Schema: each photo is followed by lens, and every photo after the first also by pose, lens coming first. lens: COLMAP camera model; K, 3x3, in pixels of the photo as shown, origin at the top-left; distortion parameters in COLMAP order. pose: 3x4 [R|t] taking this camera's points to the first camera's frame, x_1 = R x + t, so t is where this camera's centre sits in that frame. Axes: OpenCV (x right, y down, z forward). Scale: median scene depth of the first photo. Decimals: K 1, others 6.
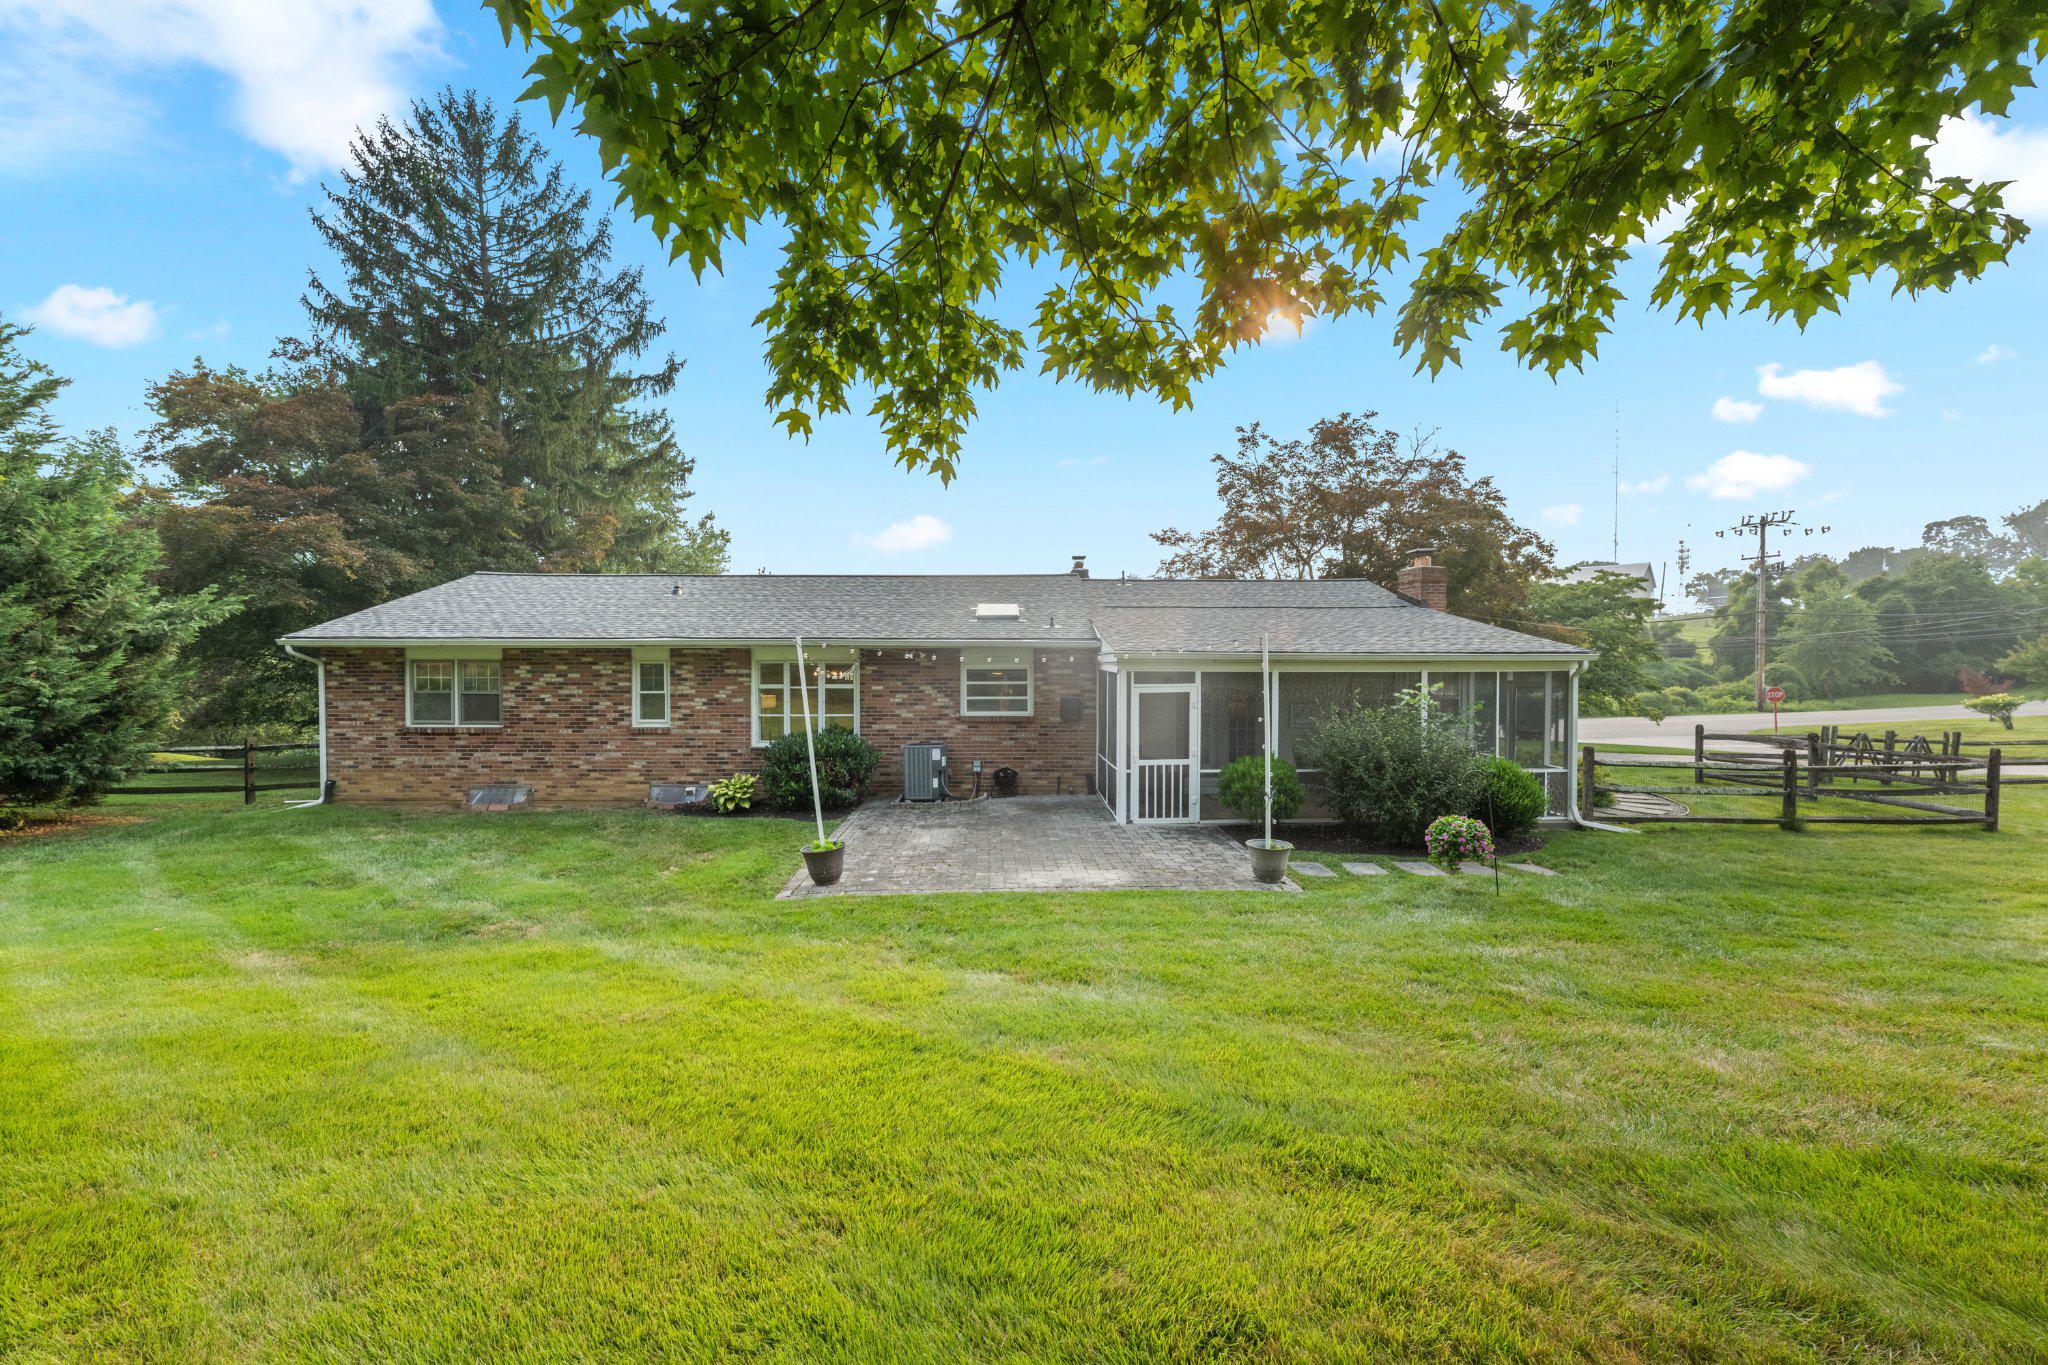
lens RADIAL K [[824.5, 0, 1024.0], [0, 824.5, 682.5], [0, 0, 1]] dist [0.000259, -0.000012]
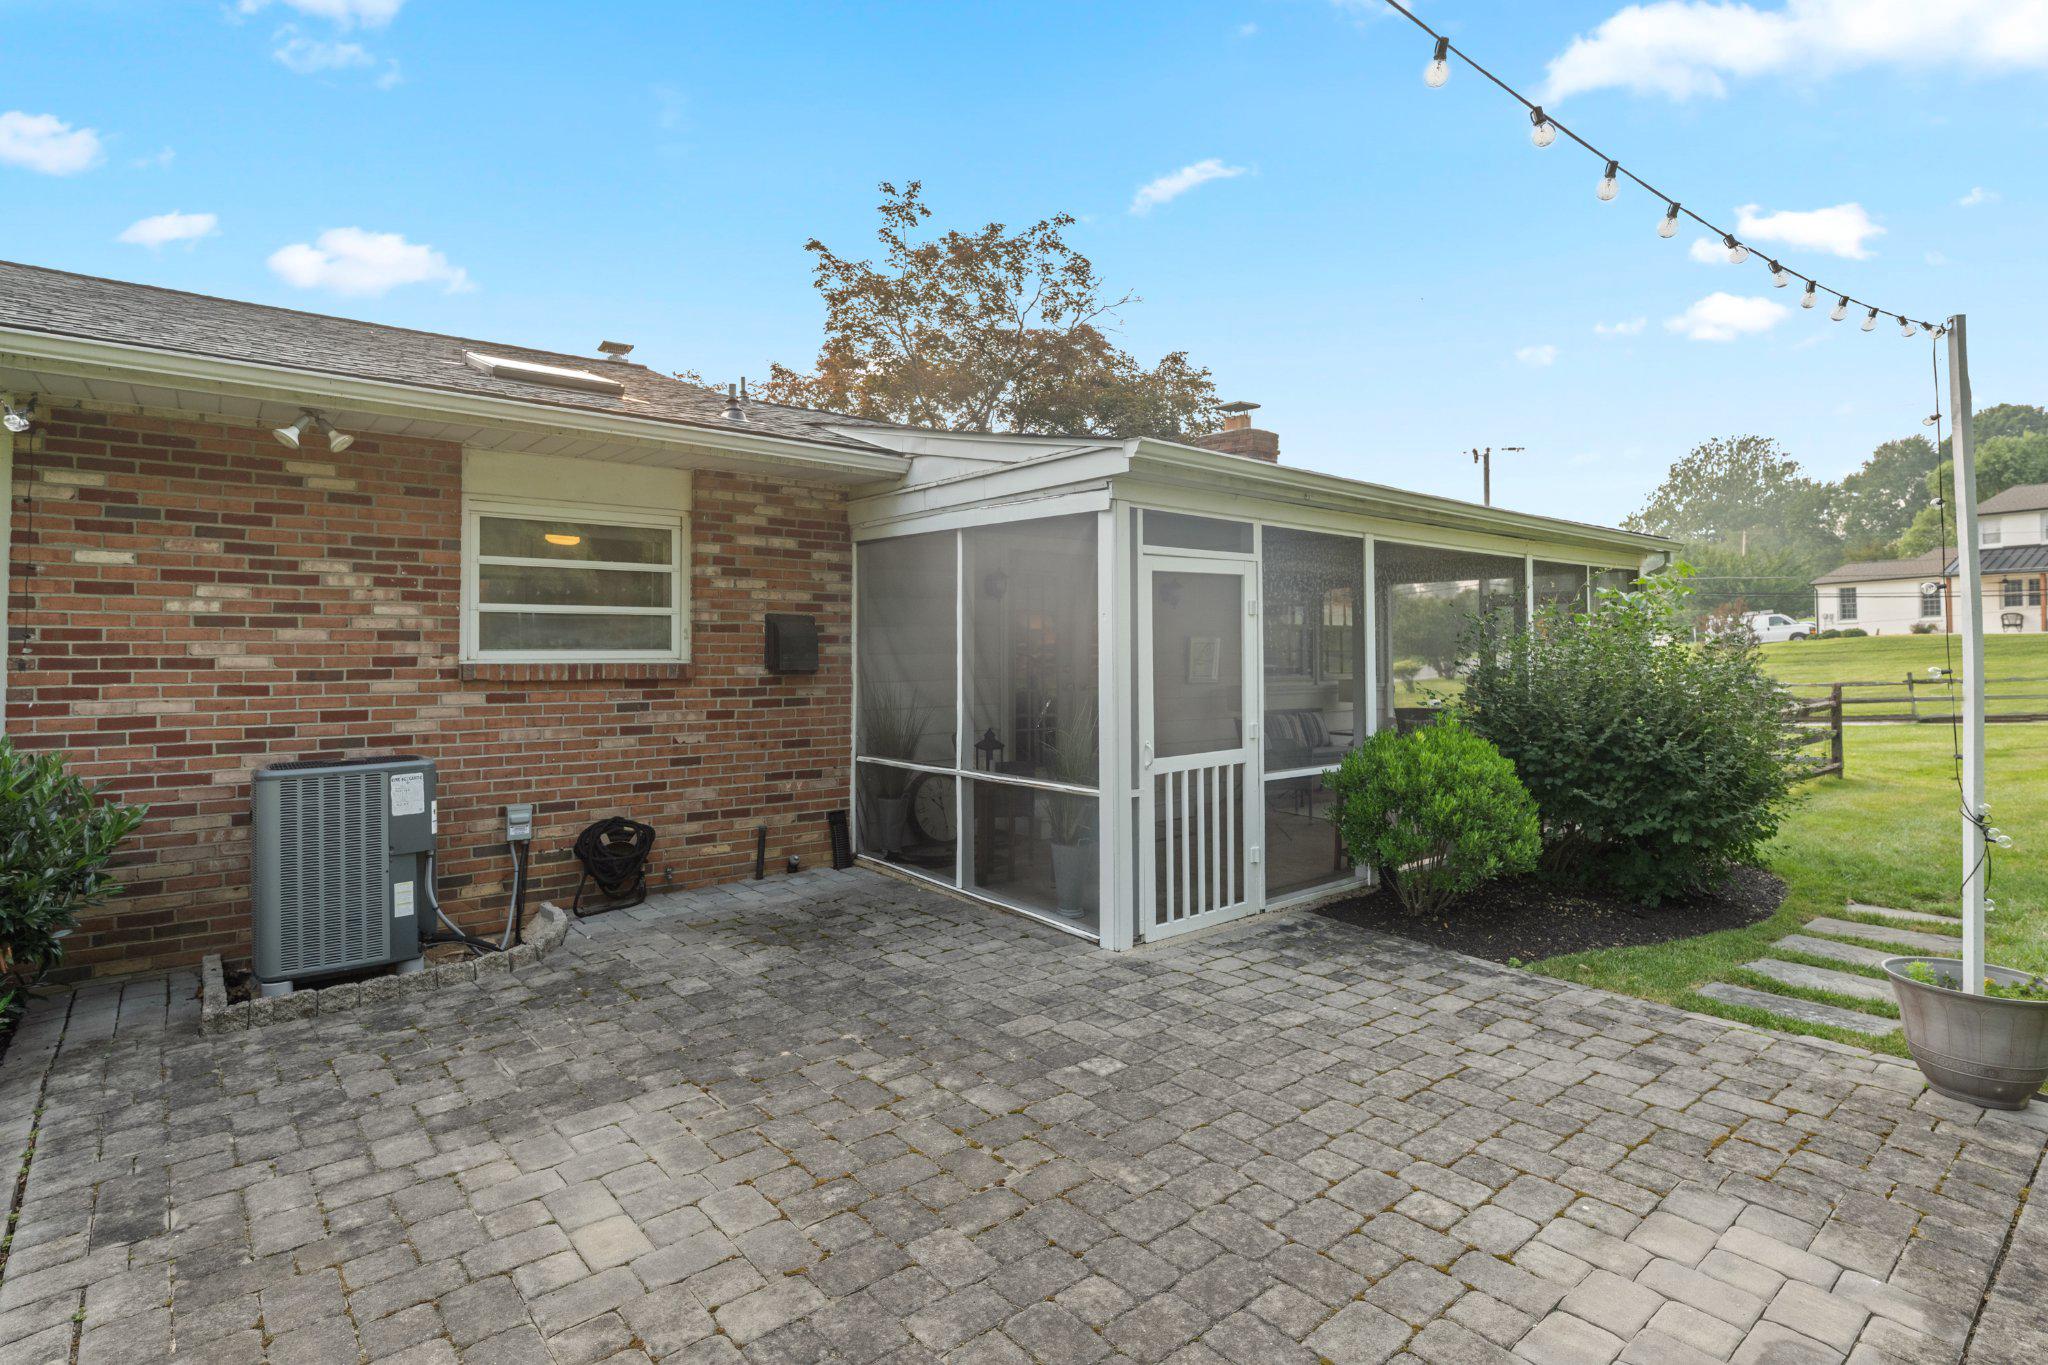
lens RADIAL K [[1027.6, 0, 1021.9], [0, 1027.6, 624.2], [0, 0, 1]] dist [-0.003077, -0.000246]
pose [[0.788545, 0.016344, 0.614759, -0.147879], [0.013246, 0.998963, -0.043549, 0.045452], [-0.614834, 0.042484, 0.787512, 0.568790]]
